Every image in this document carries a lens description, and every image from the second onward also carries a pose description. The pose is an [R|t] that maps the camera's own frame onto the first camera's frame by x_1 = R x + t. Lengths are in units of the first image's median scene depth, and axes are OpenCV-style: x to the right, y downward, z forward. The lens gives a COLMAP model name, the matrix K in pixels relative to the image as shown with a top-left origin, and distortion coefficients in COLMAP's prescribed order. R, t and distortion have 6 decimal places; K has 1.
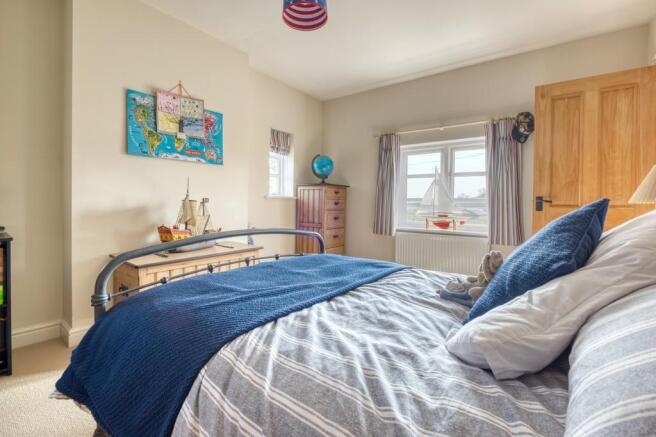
lens RADIAL K [[298.0, 0, 332.1], [0, 298.0, 205.5], [0, 0, 1]] dist [0.000264, -0.000018]
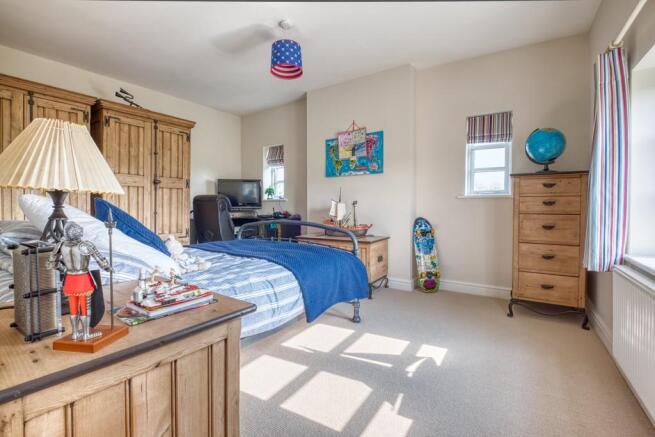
lens RADIAL K [[297.5, 0, 331.6], [0, 297.5, 205.5], [0, 0, 1]] dist [0.000264, -0.000018]
pose [[0.063037, -0.009773, -0.997963, 0.884077], [-0.005743, 0.999932, -0.010155, 0.010017], [0.997995, 0.006371, 0.062977, 0.770207]]
